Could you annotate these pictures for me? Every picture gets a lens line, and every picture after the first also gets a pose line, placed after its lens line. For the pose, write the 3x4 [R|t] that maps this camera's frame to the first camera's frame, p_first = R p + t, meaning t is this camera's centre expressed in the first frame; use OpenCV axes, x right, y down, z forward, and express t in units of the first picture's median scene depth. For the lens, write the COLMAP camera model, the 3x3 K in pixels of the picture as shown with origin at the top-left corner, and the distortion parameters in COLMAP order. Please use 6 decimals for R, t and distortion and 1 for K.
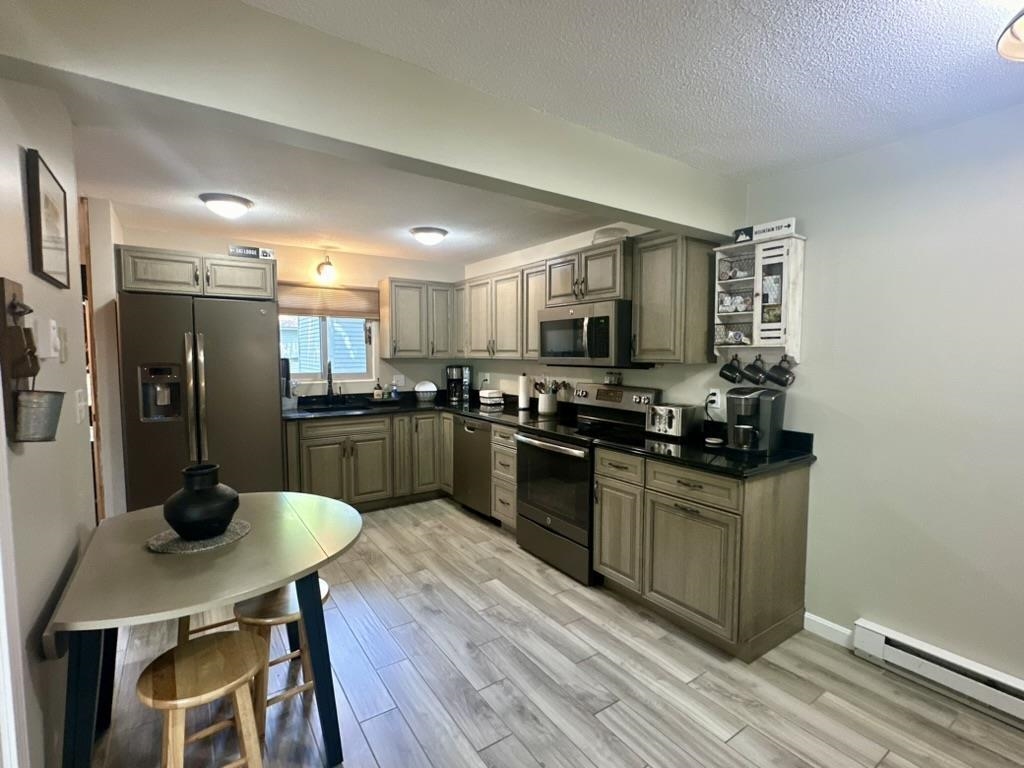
lens RADIAL K [[481.6, 0, 511.4], [0, 481.6, 385.0], [0, 0, 1]] dist [-0.004030, -0.000219]
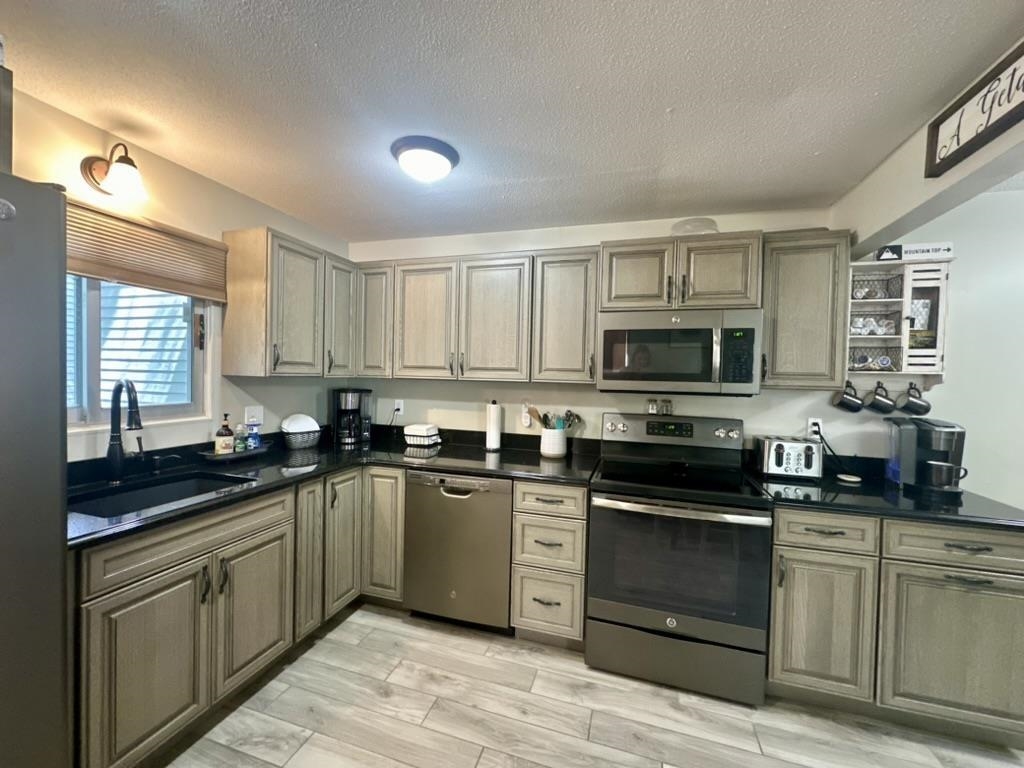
lens RADIAL K [[409.5, 0, 512.4], [0, 409.5, 382.8], [0, 0, 1]] dist [-0.003926, 0.000341]
pose [[0.783816, 0.006088, 0.620964, -0.379535], [0.019735, 0.999203, -0.034708, -0.032417], [-0.620680, 0.039460, 0.783071, 0.561673]]
